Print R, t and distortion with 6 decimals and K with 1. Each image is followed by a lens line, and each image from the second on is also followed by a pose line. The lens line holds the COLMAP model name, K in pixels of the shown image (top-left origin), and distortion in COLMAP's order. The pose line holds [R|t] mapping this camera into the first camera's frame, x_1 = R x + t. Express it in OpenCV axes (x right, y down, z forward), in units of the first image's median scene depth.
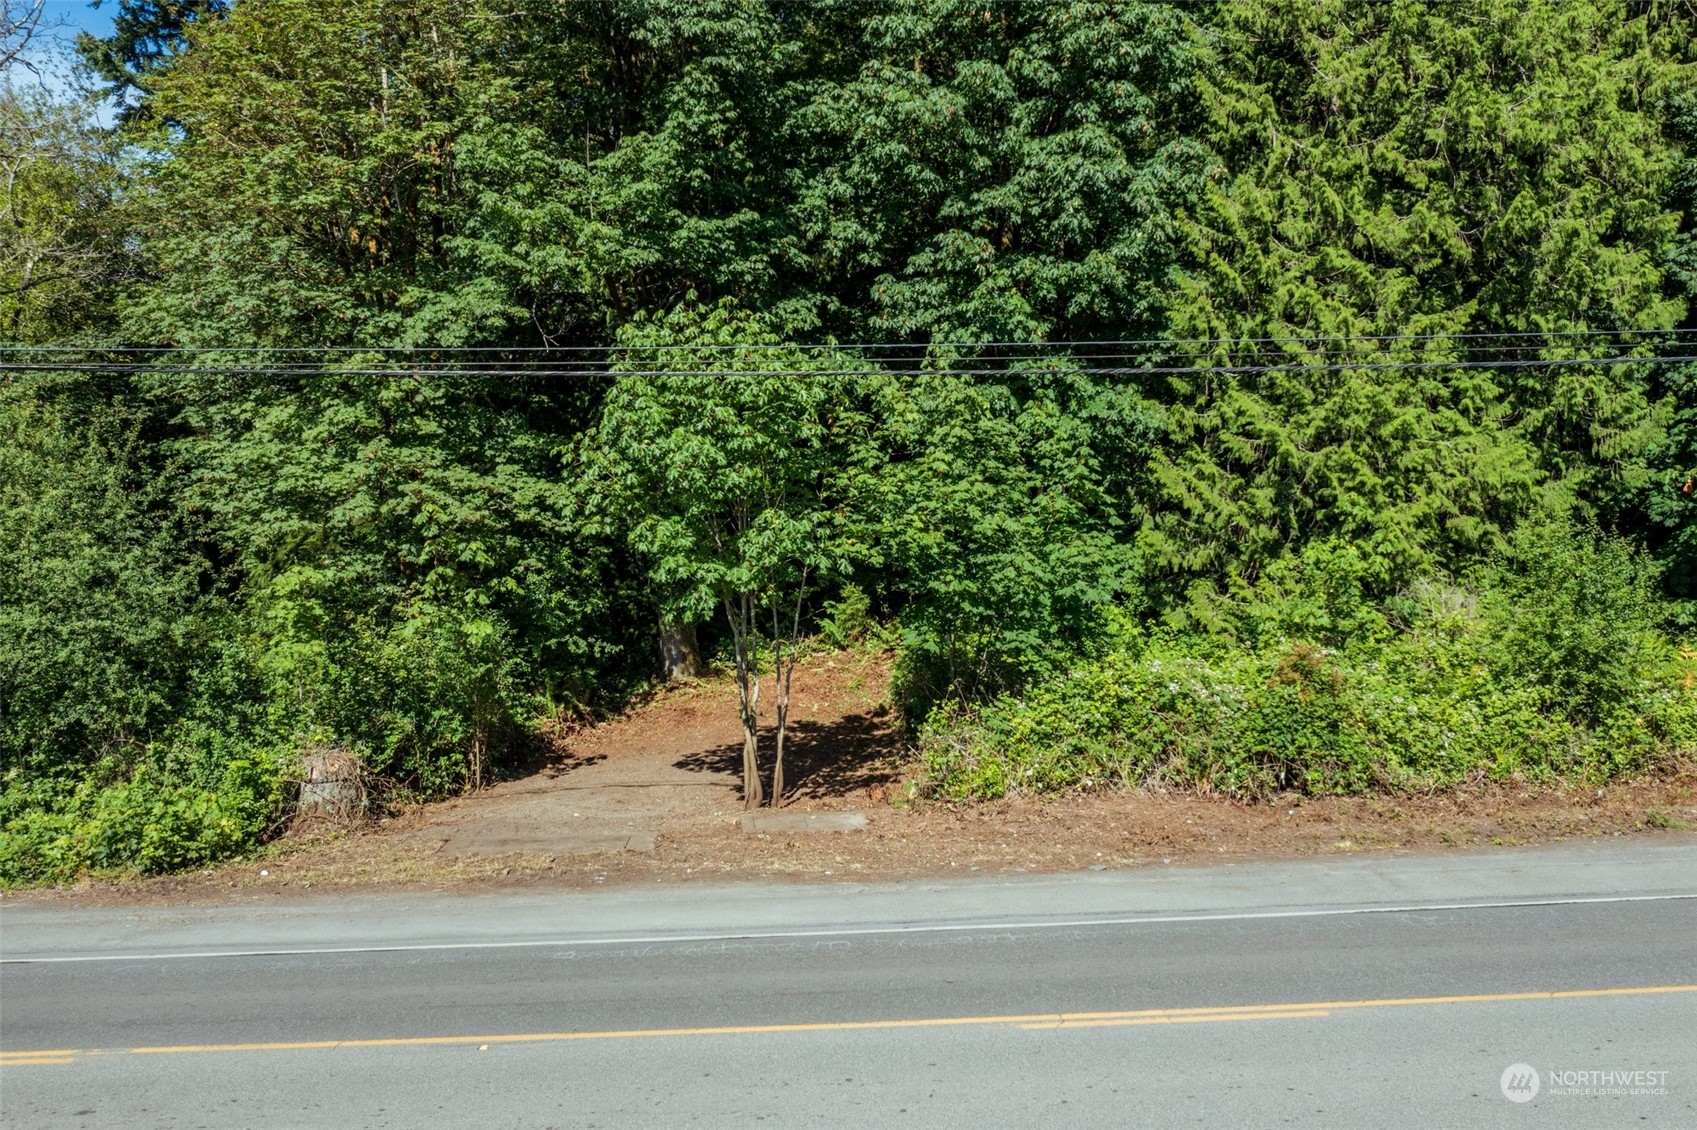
lens RADIAL K [[1338.6, 0, 850.9], [0, 1338.6, 564.7], [0, 0, 1]] dist [-0.018025, 0.008614]
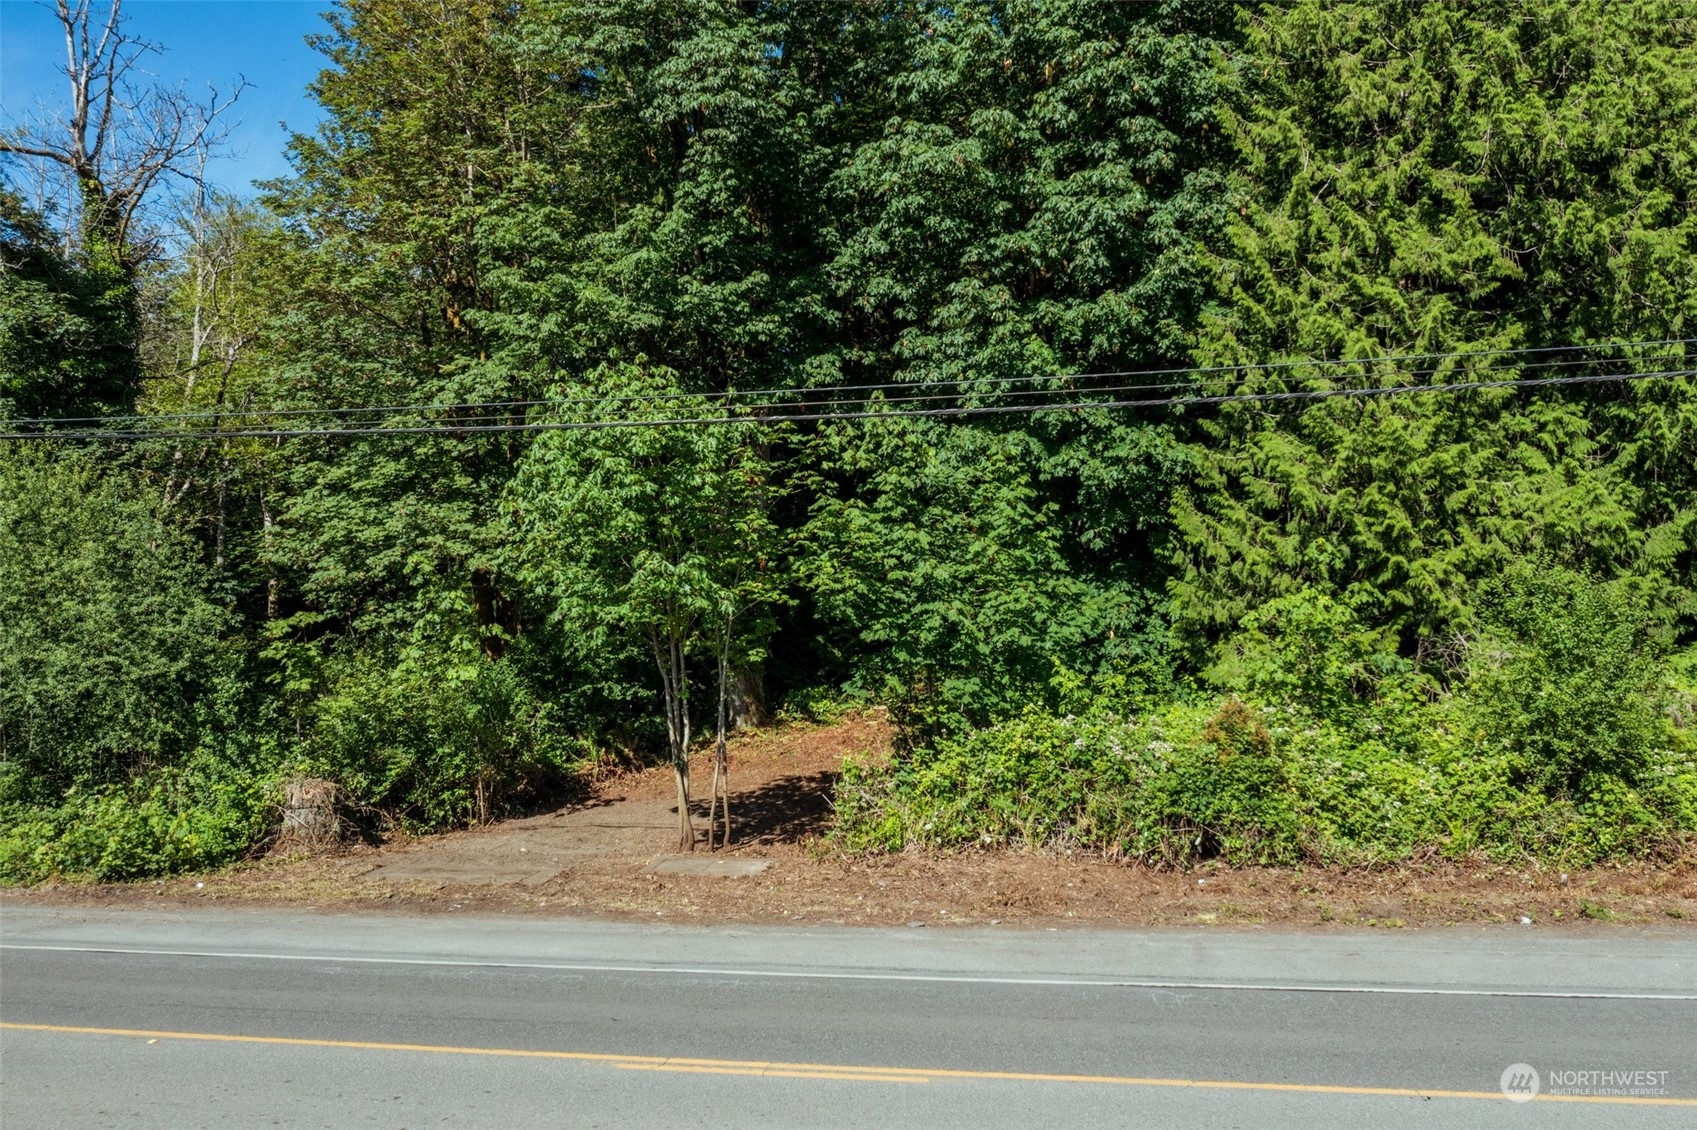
lens RADIAL K [[1343.4, 0, 850.4], [0, 1343.4, 562.6], [0, 0, 1]] dist [-0.017228, 0.005113]
pose [[0.971466, -0.004167, -0.237143, 0.306056], [-0.006973, 0.998912, -0.046119, 0.009325], [0.237077, 0.046456, 0.970380, 0.031524]]
